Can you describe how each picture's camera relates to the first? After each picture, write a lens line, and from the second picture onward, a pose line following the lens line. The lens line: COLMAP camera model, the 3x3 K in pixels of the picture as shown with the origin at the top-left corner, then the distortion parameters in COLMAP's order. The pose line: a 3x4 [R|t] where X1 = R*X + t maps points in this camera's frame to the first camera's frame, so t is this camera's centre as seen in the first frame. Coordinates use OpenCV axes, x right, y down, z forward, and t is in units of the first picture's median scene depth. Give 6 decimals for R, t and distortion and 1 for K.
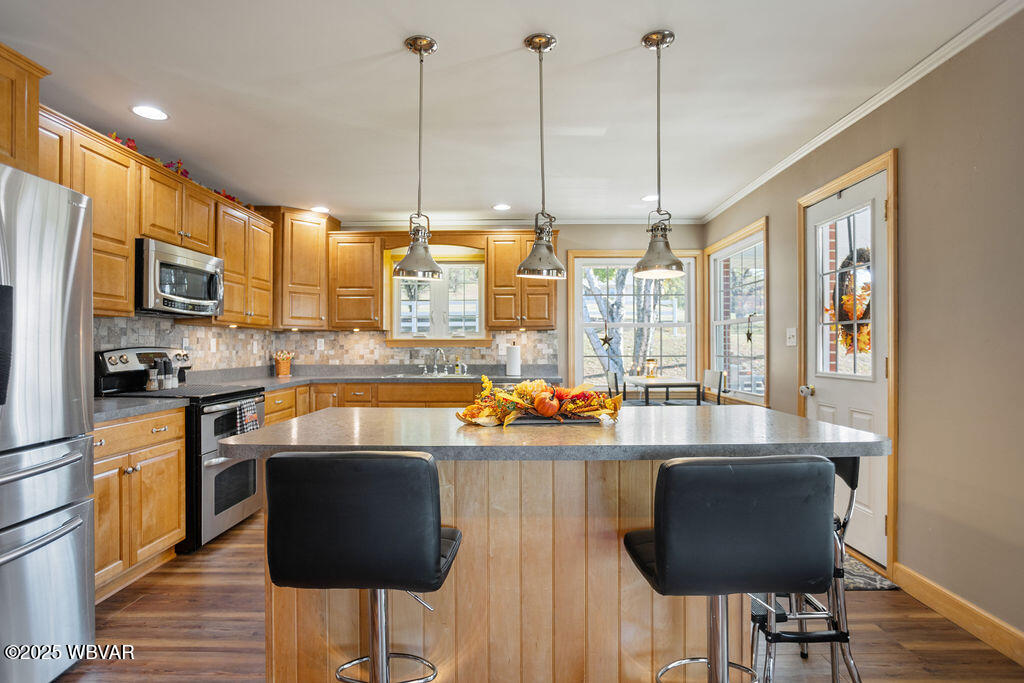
lens RADIAL K [[532.4, 0, 516.6], [0, 532.4, 344.9], [0, 0, 1]] dist [-0.031006, 0.000588]
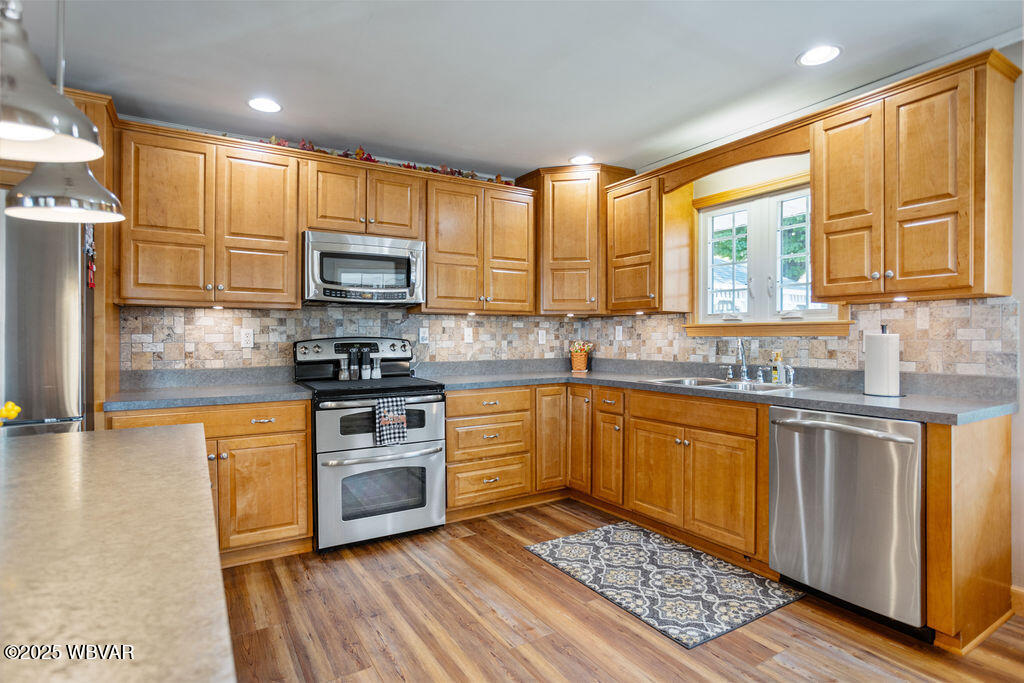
lens RADIAL K [[532.4, 0, 512.5], [0, 532.4, 340.3], [0, 0, 1]] dist [-0.031006, 0.000588]
pose [[0.529775, 0.005357, -0.848121, 0.228104], [0.006015, 0.999931, 0.010073, 0.001060], [0.848117, -0.010438, 0.529706, 0.475964]]
